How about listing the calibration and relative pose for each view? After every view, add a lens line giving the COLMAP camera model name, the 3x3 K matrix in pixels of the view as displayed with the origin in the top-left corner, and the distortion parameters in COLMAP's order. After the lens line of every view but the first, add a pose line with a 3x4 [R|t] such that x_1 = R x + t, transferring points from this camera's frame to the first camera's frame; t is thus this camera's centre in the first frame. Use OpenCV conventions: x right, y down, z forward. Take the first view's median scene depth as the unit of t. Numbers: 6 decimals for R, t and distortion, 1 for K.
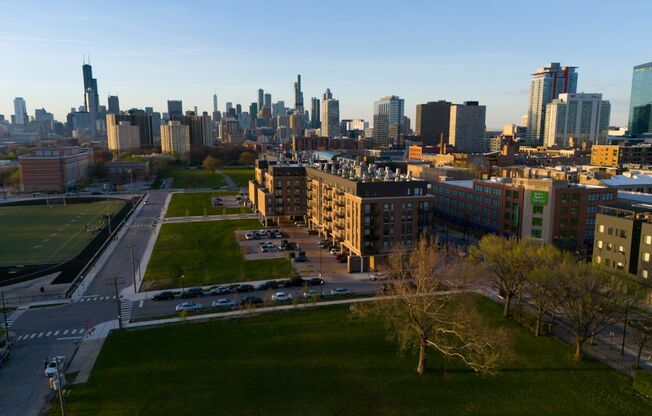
lens RADIAL K [[479.0, 0, 326.4], [0, 479.0, 204.9], [0, 0, 1]] dist [0.050038, -0.033203]
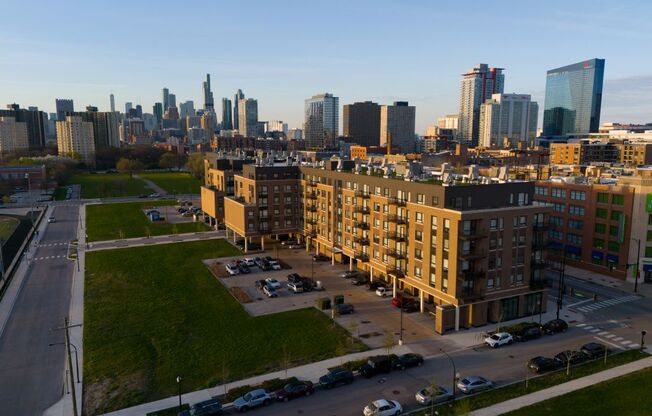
lens RADIAL K [[479.0, 0, 326.0], [0, 479.0, 204.8], [0, 0, 1]] dist [0.050038, -0.033203]
pose [[0.981962, -0.024167, 0.187528, -0.096176], [0.025671, 0.999655, -0.005594, -0.010818], [-0.187328, 0.010307, 0.982243, 0.192233]]
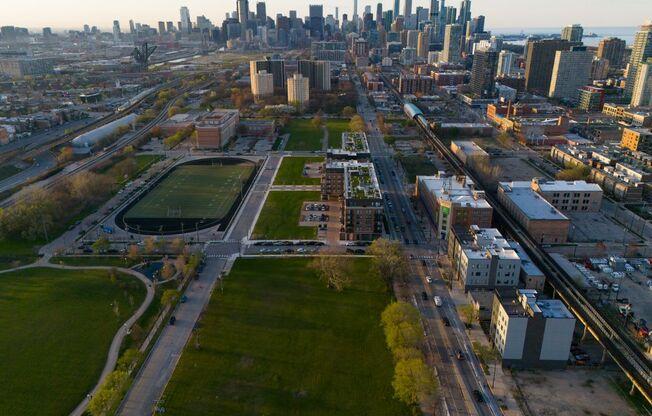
lens RADIAL K [[479.0, 0, 327.1], [0, 479.0, 211.0], [0, 0, 1]] dist [0.050038, -0.033203]
pose [[0.959081, 0.100172, -0.264819, 0.253889], [-0.040823, 0.974472, 0.220765, -0.210945], [0.280173, -0.200921, 0.938687, -0.466699]]
